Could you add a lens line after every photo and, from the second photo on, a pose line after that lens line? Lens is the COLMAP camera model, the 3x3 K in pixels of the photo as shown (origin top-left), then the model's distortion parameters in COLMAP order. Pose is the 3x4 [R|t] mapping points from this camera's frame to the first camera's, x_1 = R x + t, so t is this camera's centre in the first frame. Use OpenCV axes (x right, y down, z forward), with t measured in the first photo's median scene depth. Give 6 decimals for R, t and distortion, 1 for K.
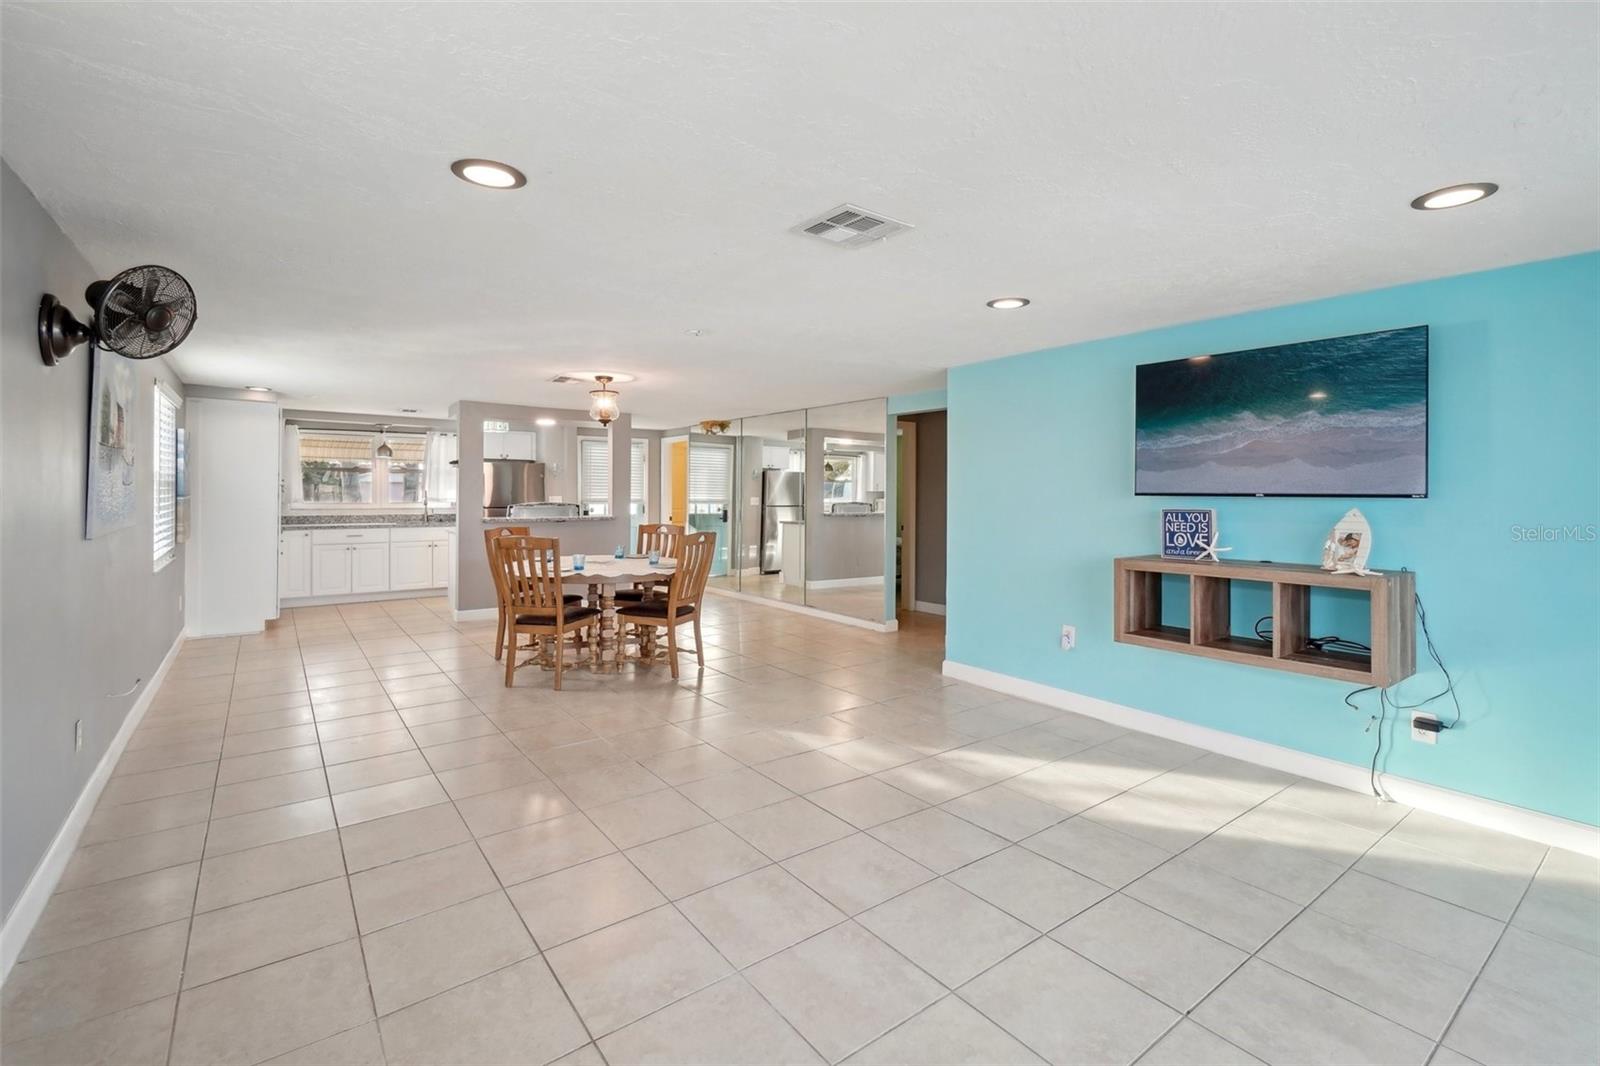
lens RADIAL K [[710.8, 0, 801.1], [0, 710.8, 491.3], [0, 0, 1]] dist [-0.000367, -0.000394]
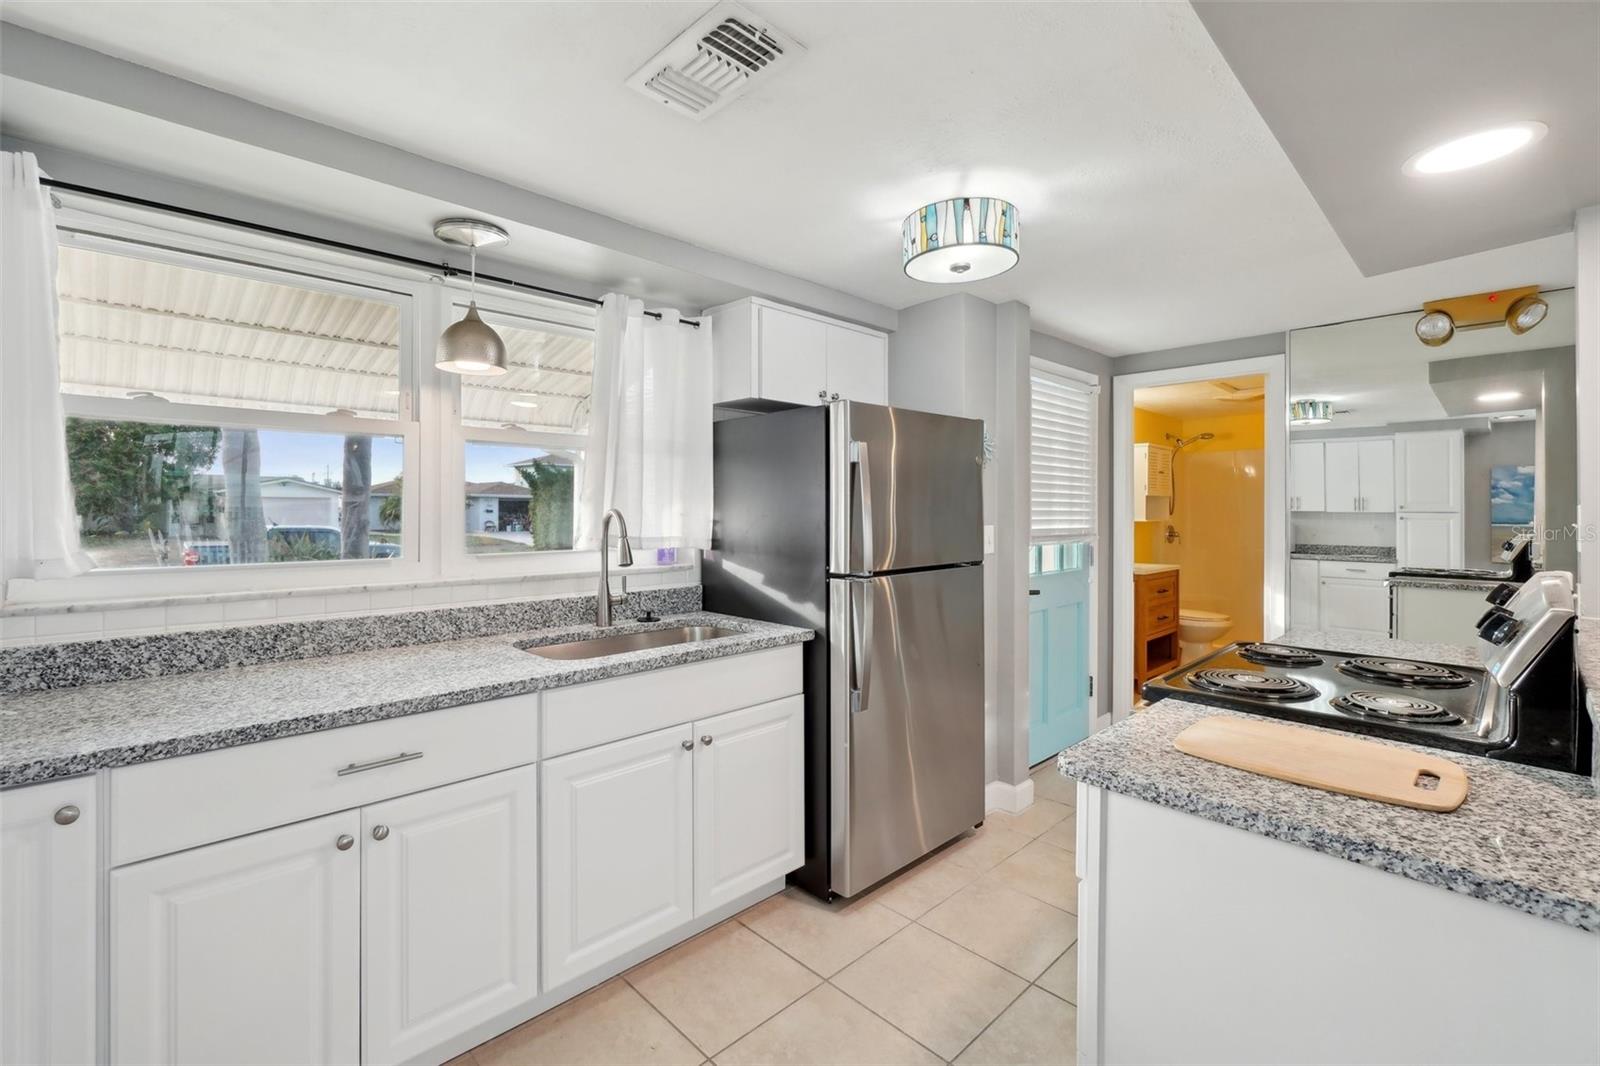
lens RADIAL K [[683.9, 0, 775.4], [0, 683.9, 505.9], [0, 0, 1]] dist [-0.001016, -0.000271]
pose [[0.994032, 0.000647, 0.109091, -0.810336], [0.000092, 0.999977, -0.006770, -0.000088], [-0.109093, 0.006739, 0.994009, 1.207997]]
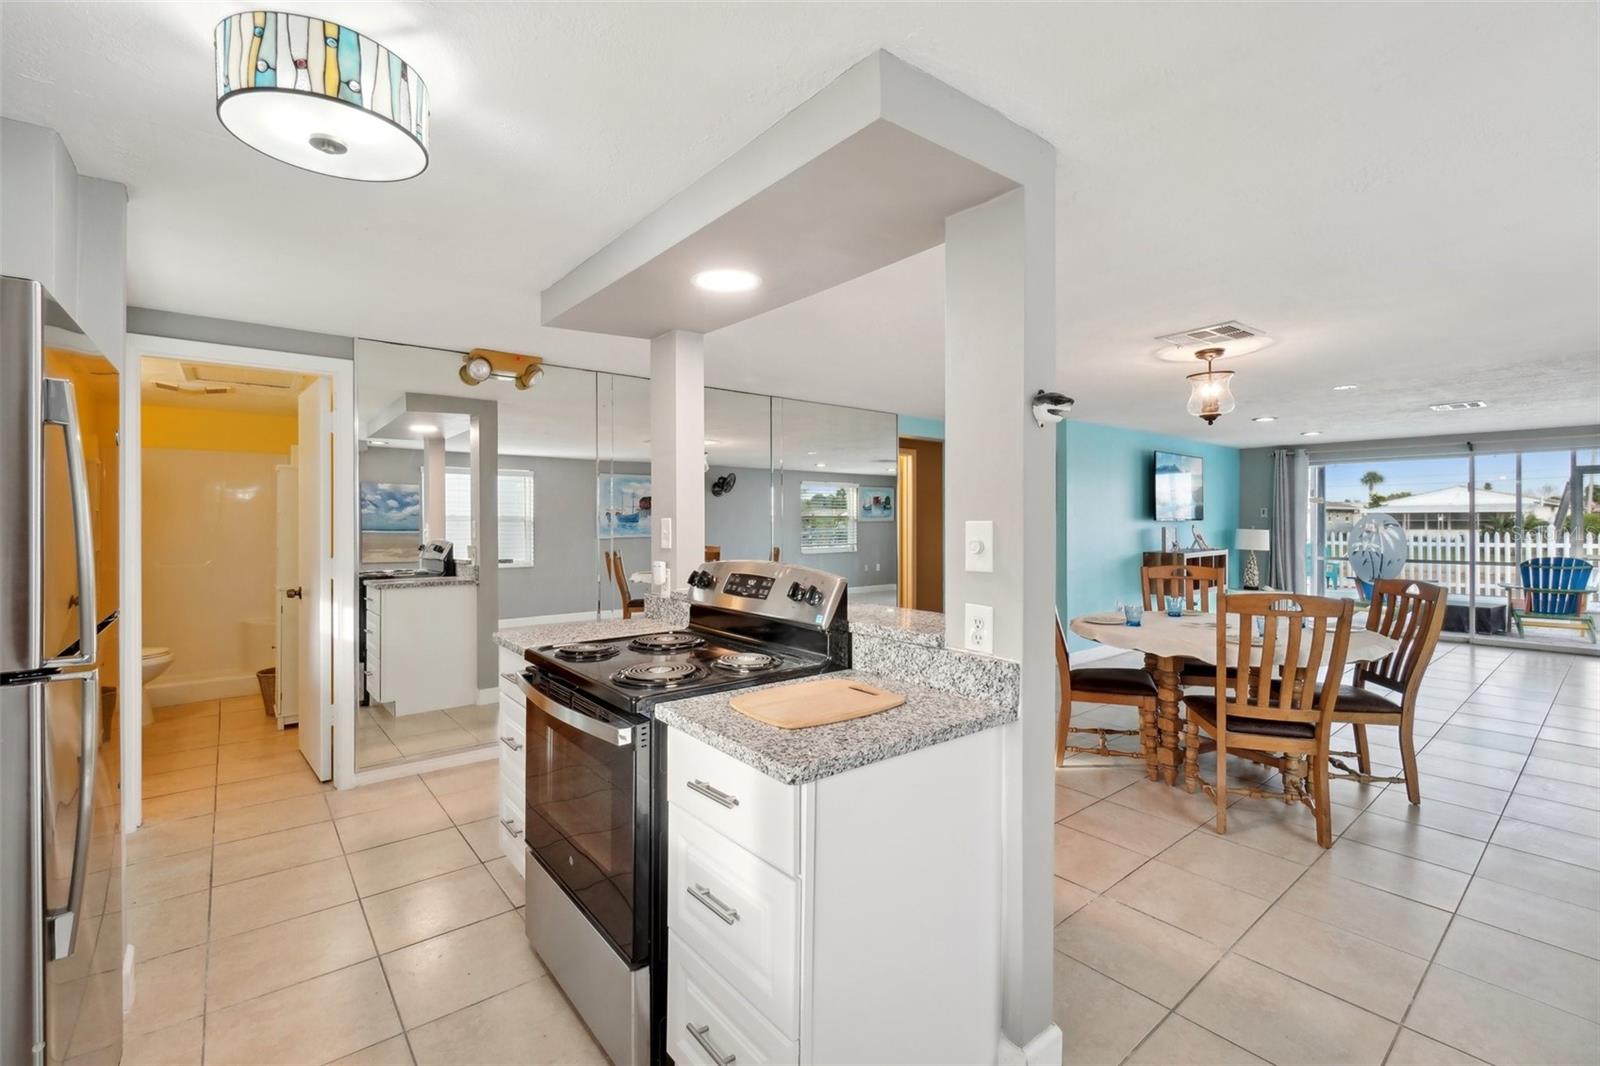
lens RADIAL K [[697.2, 0, 796.4], [0, 697.2, 519.5], [0, 0, 1]] dist [0.000999, -0.000375]
pose [[-0.041777, -0.002320, 0.999124, -0.913768], [0.000568, 0.999997, 0.002346, -0.002871], [-0.999127, 0.000666, -0.041776, 1.406096]]
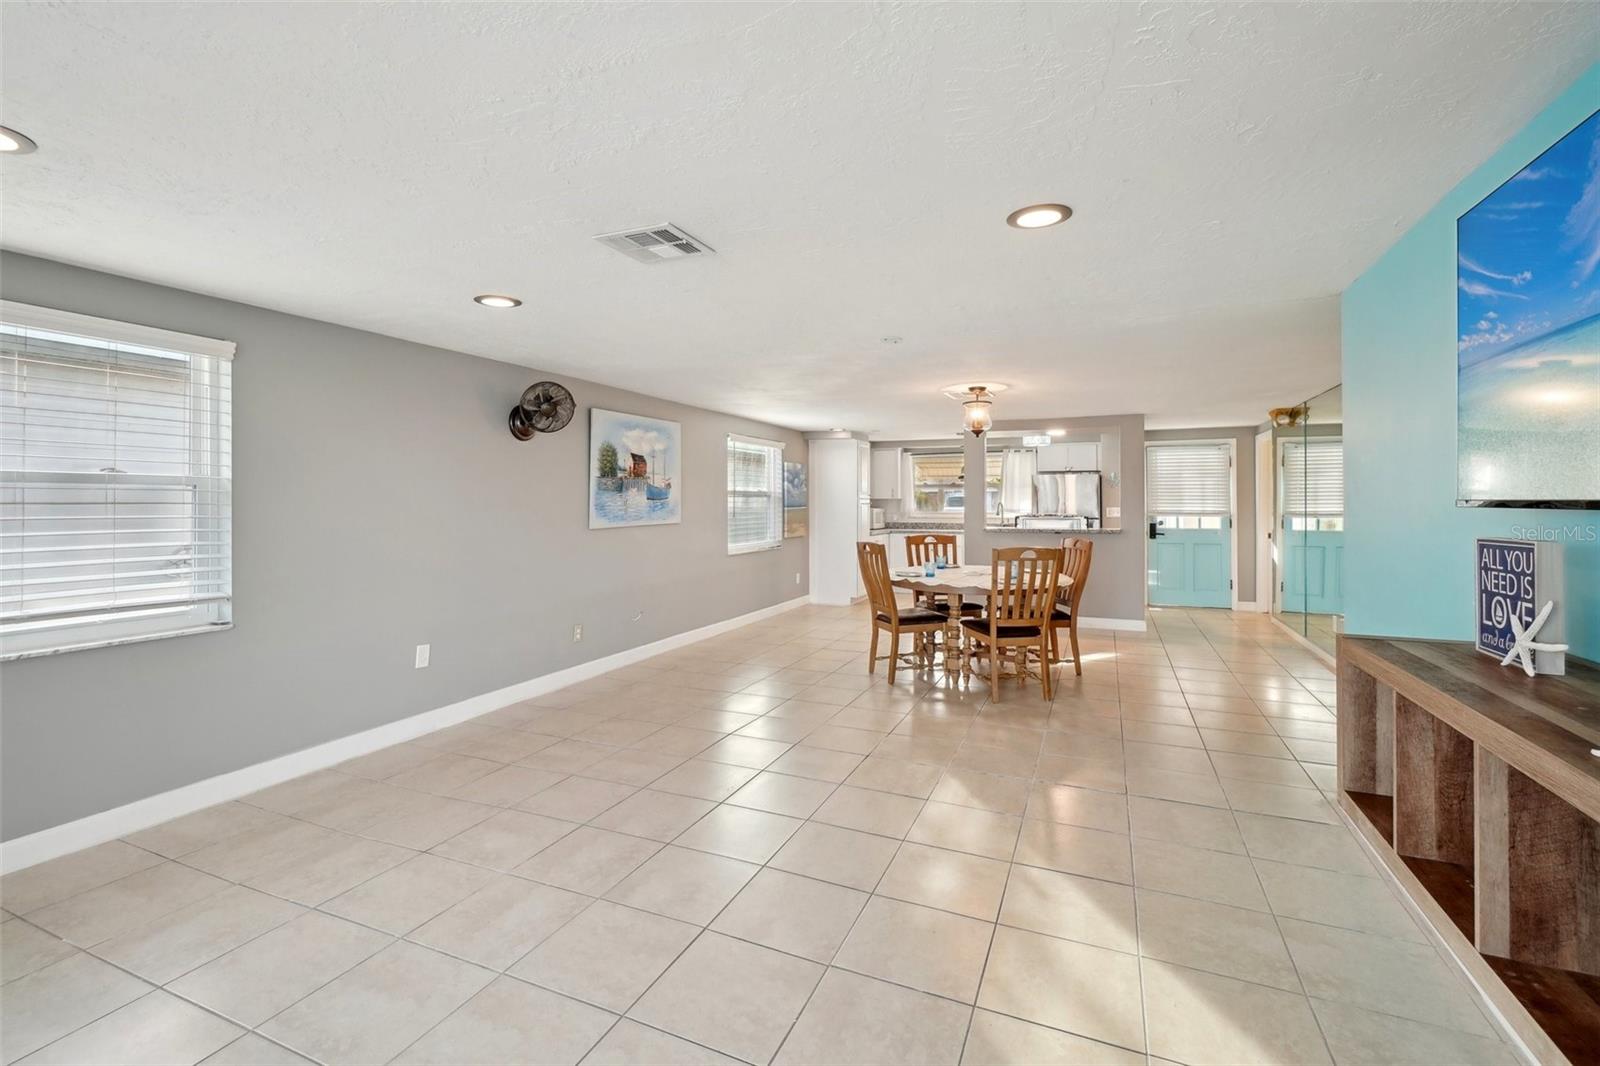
lens RADIAL K [[702.7, 0, 803.1], [0, 702.7, 500.2], [0, 0, 1]] dist [-0.000478, -0.000471]
pose [[0.496490, -0.007212, -0.868012, 0.457016], [0.003921, 0.999974, -0.006066, 0.002342], [0.868033, -0.000392, 0.496506, 0.294659]]
